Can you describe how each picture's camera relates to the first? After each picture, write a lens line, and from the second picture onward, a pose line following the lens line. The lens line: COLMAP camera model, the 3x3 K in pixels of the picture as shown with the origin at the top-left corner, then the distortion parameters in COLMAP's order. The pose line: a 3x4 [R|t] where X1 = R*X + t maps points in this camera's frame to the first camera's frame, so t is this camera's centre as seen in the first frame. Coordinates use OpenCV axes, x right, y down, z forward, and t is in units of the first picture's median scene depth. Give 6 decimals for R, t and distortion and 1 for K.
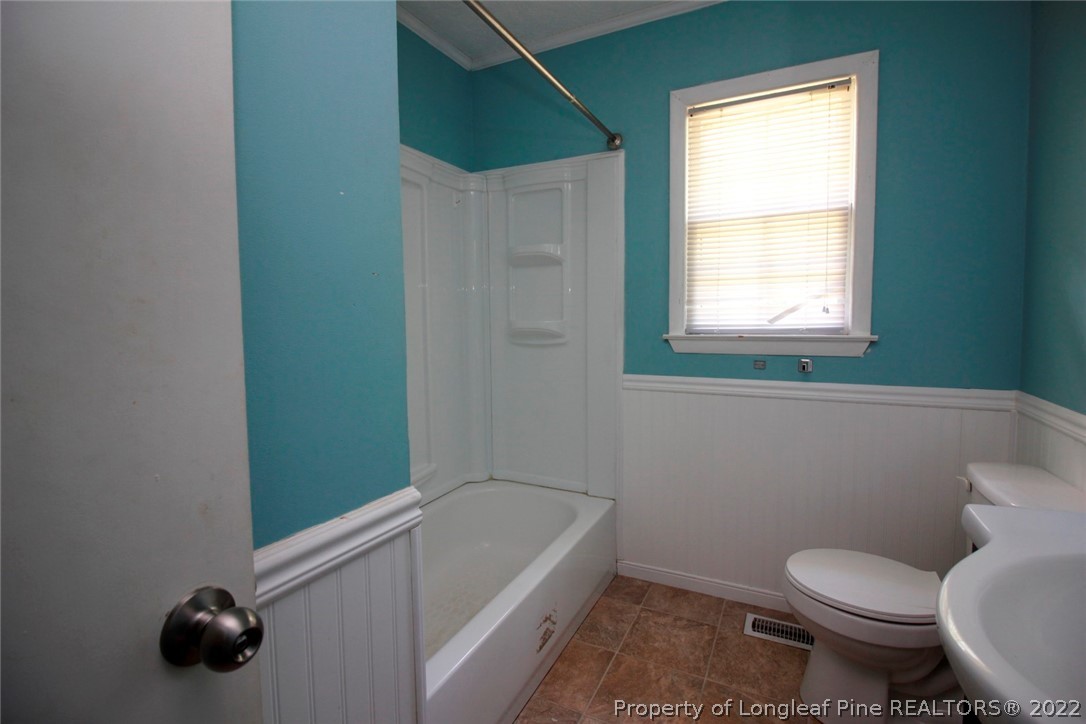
lens RADIAL K [[501.5, 0, 546.0], [0, 501.5, 349.7], [0, 0, 1]] dist [0.000910, -0.015063]
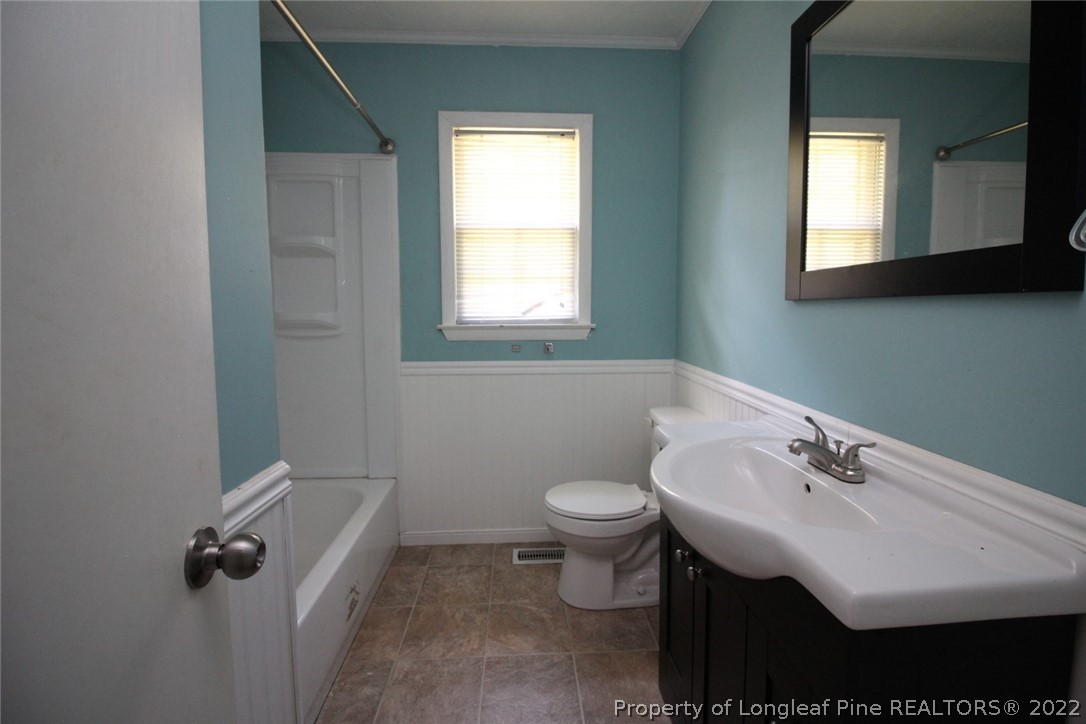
lens RADIAL K [[501.5, 0, 546.0], [0, 501.5, 349.7], [0, 0, 1]] dist [0.000910, -0.015063]
pose [[0.865845, -0.035123, 0.499079, -0.137563], [0.026949, 0.999359, 0.023576, 0.006039], [-0.499587, -0.006963, 0.866236, -0.120271]]
